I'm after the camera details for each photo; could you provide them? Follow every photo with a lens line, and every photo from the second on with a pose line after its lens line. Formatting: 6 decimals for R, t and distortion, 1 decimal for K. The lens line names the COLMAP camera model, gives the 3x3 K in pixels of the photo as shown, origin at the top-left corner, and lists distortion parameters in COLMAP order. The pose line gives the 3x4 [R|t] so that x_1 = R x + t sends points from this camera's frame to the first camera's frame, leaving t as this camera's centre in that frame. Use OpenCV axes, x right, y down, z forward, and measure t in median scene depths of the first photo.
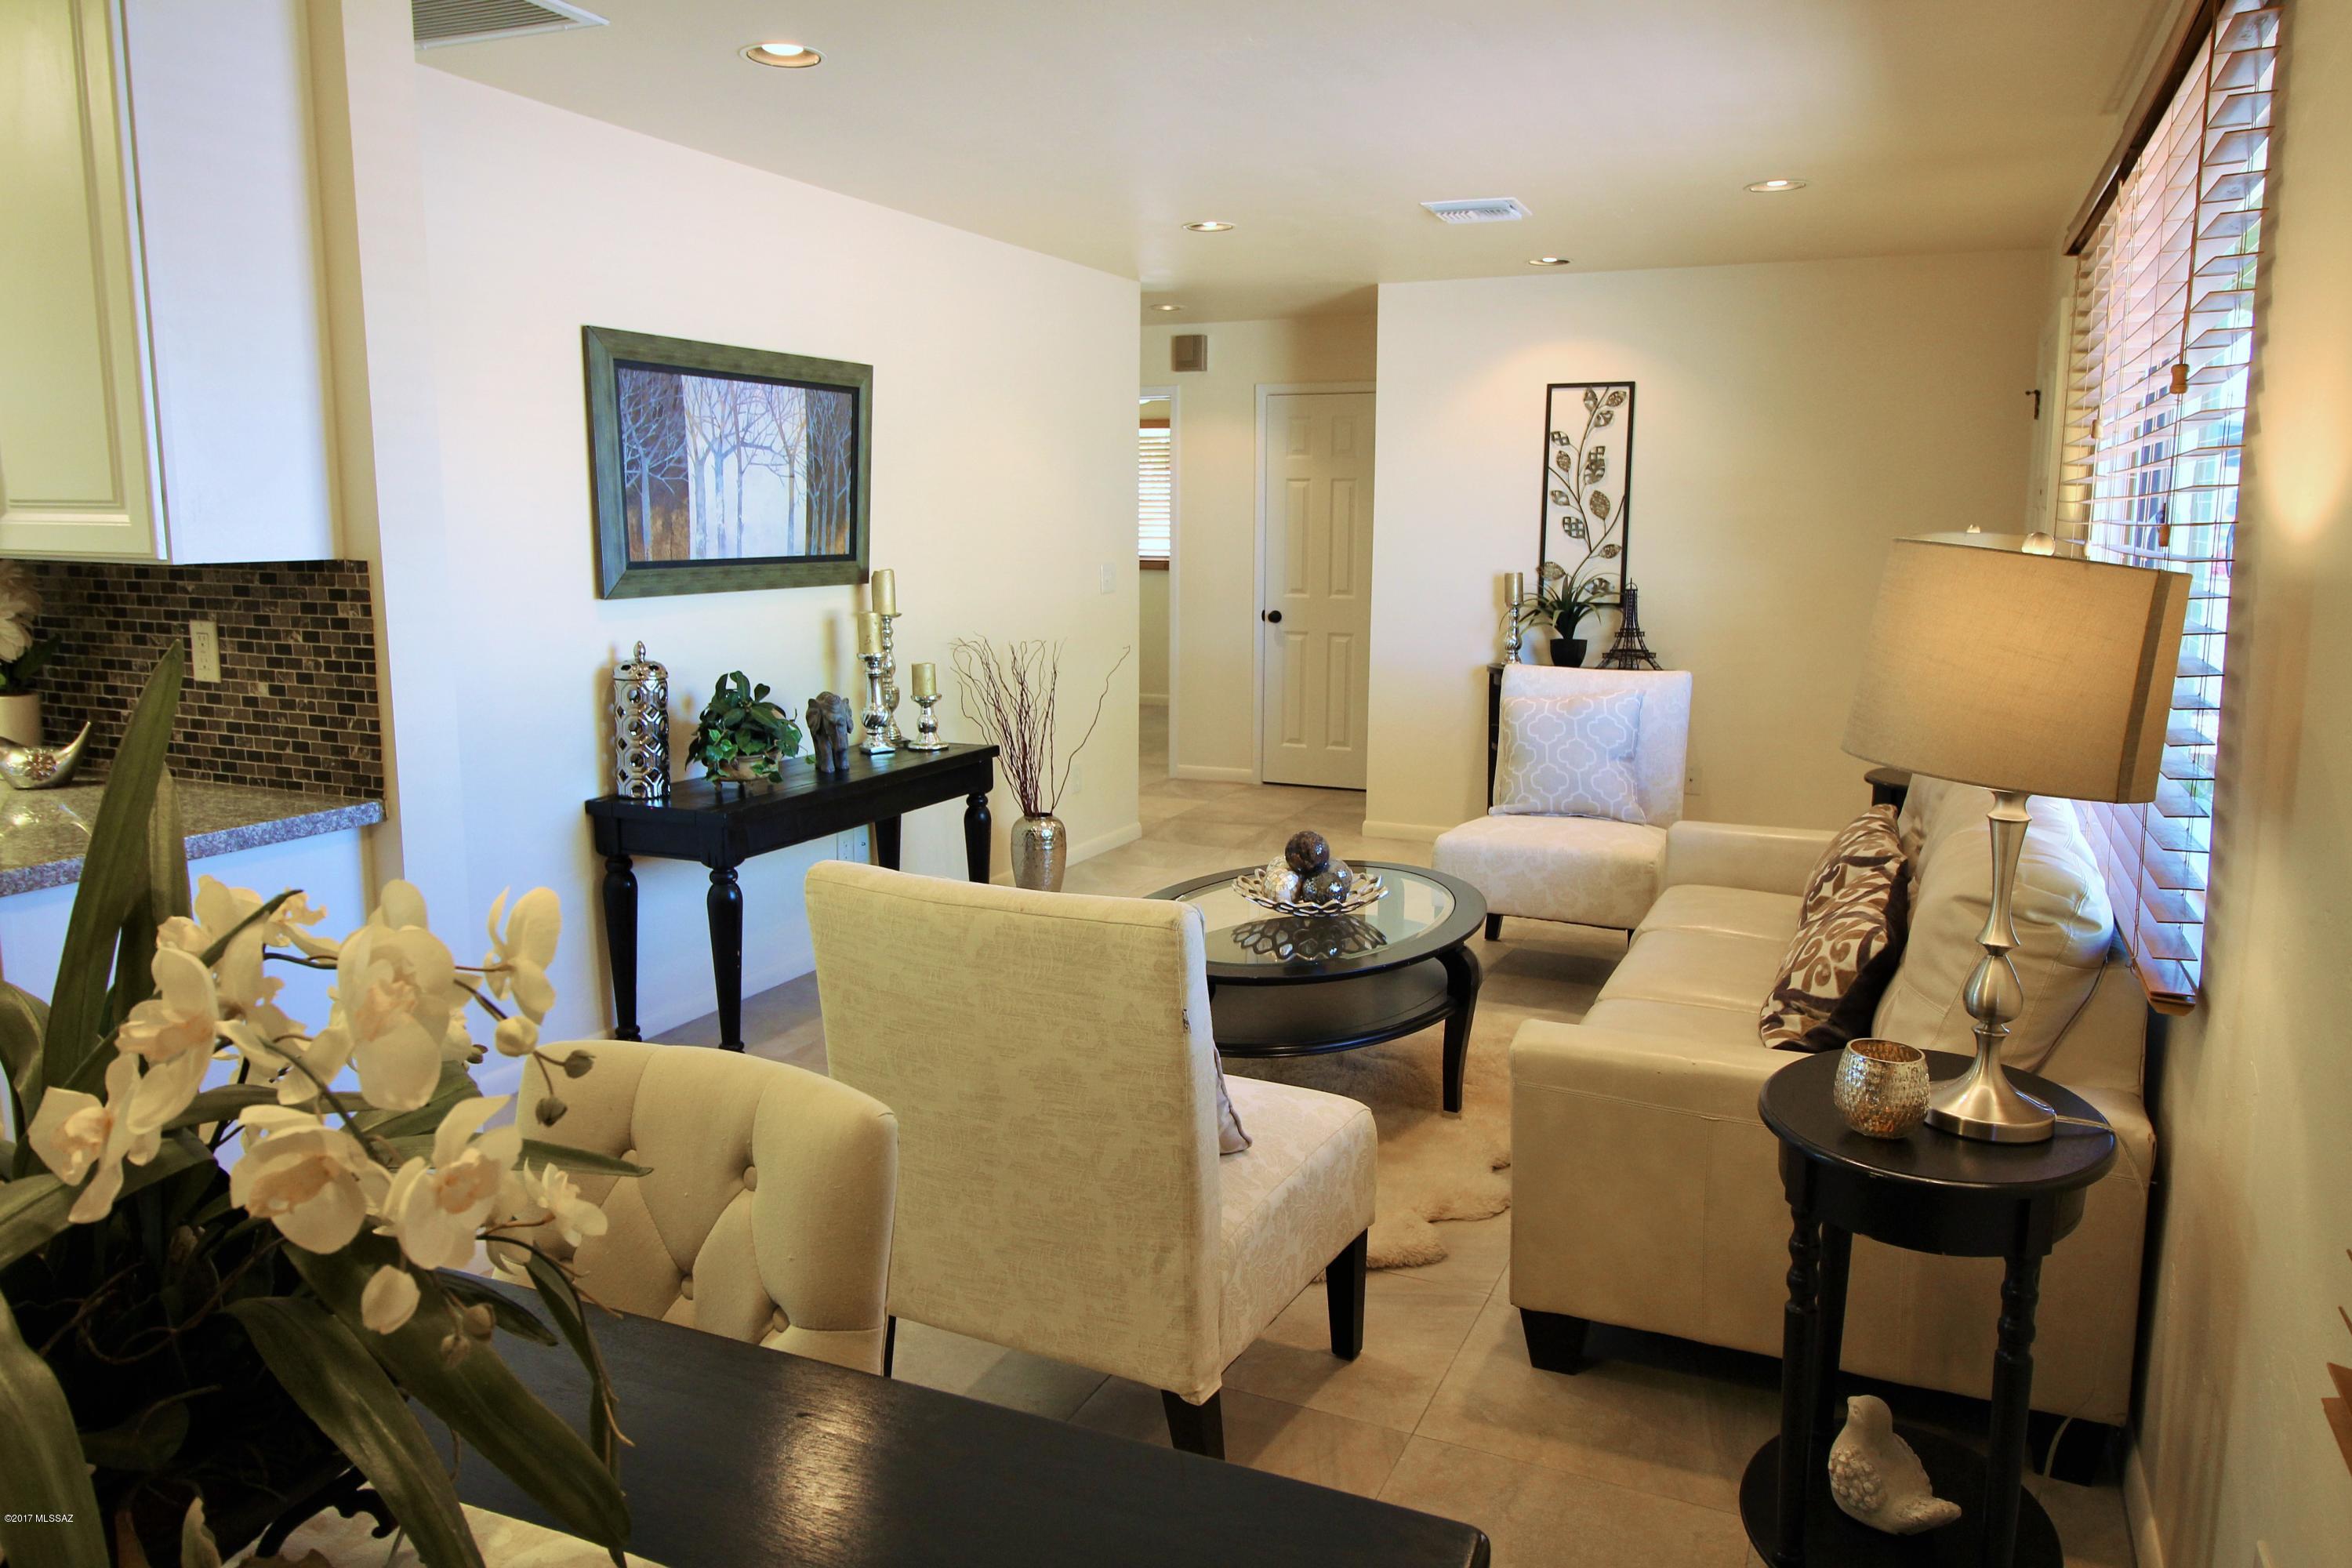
lens RADIAL K [[1639.7, 0, 1174.6], [0, 1639.7, 791.9], [0, 0, 1]] dist [0.001241, -0.009983]
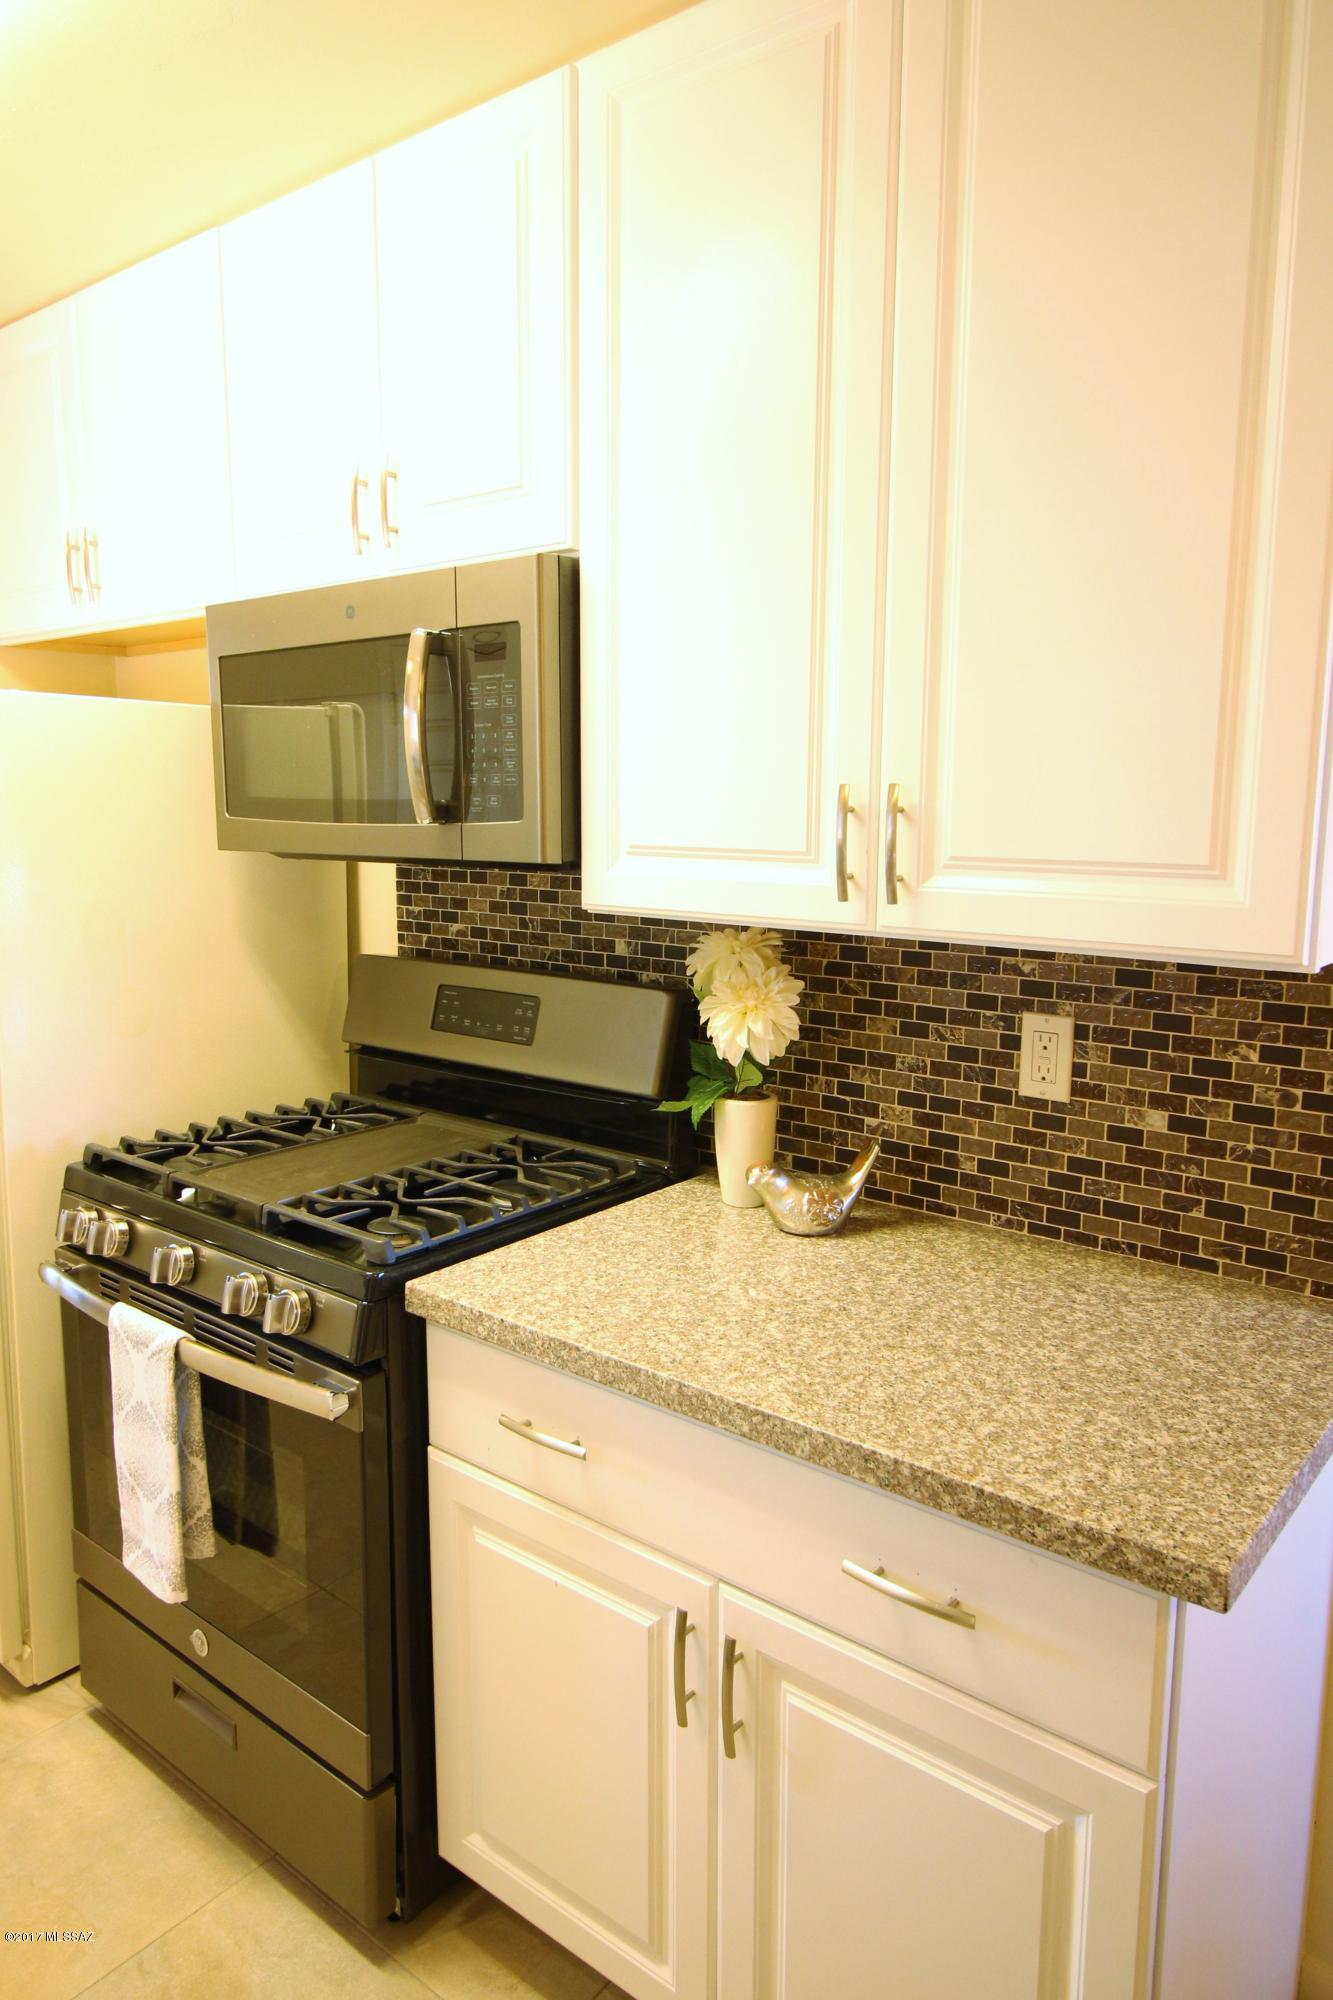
lens RADIAL K [[1311.9, 0, 666.5], [0, 1311.9, 1000.0], [0, 0, 1]] dist [-0.000164, -0.000359]
pose [[0.968332, 0.033165, -0.247454, -0.617333], [-0.038376, 0.999131, -0.016264, -0.095919], [0.246700, 0.025245, 0.968763, 0.409512]]
